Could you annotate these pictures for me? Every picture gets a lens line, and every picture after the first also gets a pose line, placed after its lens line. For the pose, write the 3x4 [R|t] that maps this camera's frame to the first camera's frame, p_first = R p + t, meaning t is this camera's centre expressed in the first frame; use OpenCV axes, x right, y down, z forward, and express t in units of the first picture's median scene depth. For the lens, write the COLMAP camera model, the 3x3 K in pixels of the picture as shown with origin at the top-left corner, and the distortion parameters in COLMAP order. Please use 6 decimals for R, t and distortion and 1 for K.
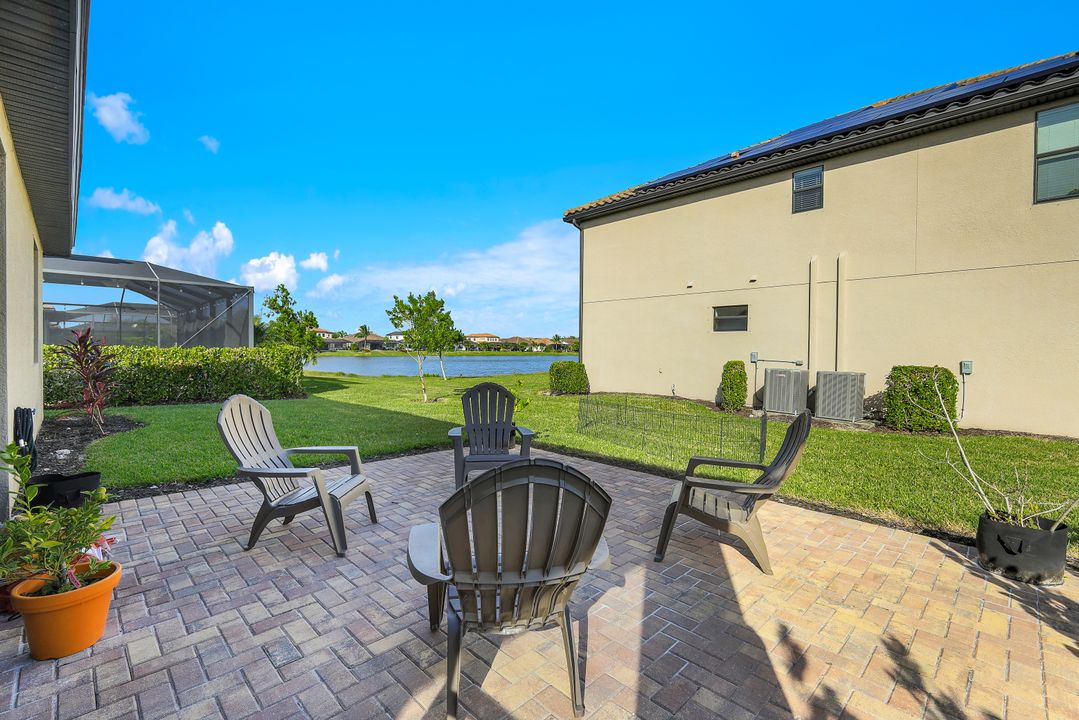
lens RADIAL K [[482.5, 0, 541.1], [0, 482.5, 355.2], [0, 0, 1]] dist [0.003286, 0.000612]
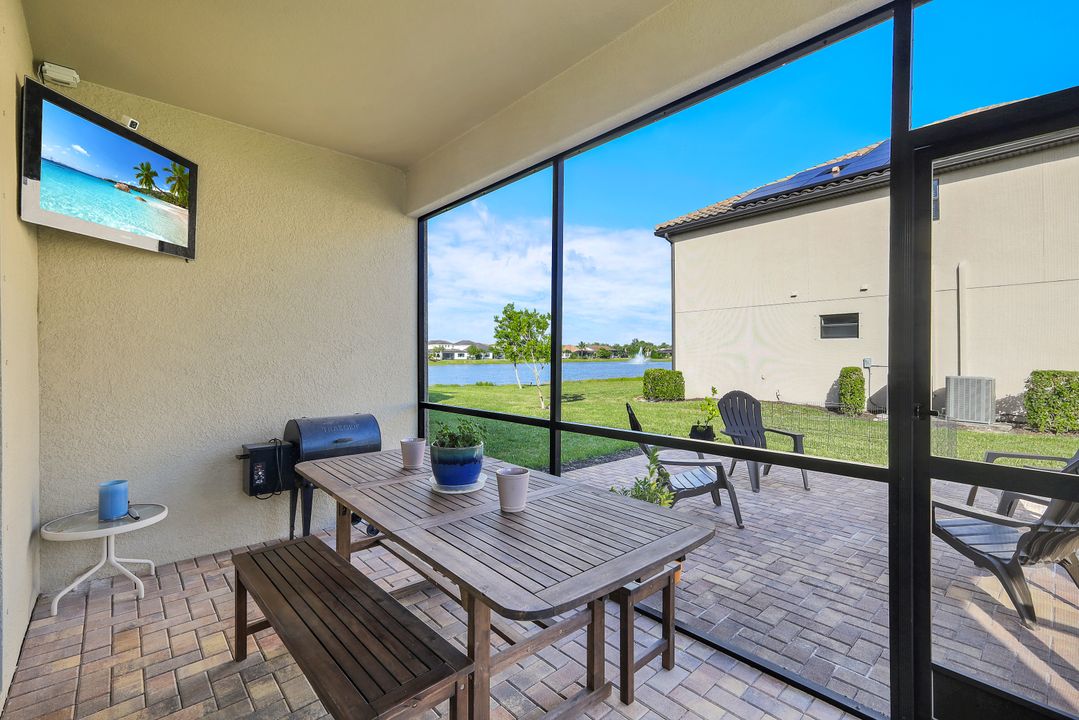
lens RADIAL K [[482.5, 0, 541.1], [0, 482.5, 355.2], [0, 0, 1]] dist [0.003286, 0.000612]
pose [[0.998609, -0.015514, -0.050392, -0.191859], [0.014777, 0.999779, -0.014965, -0.007252], [0.050613, 0.014200, 0.998617, -0.069792]]
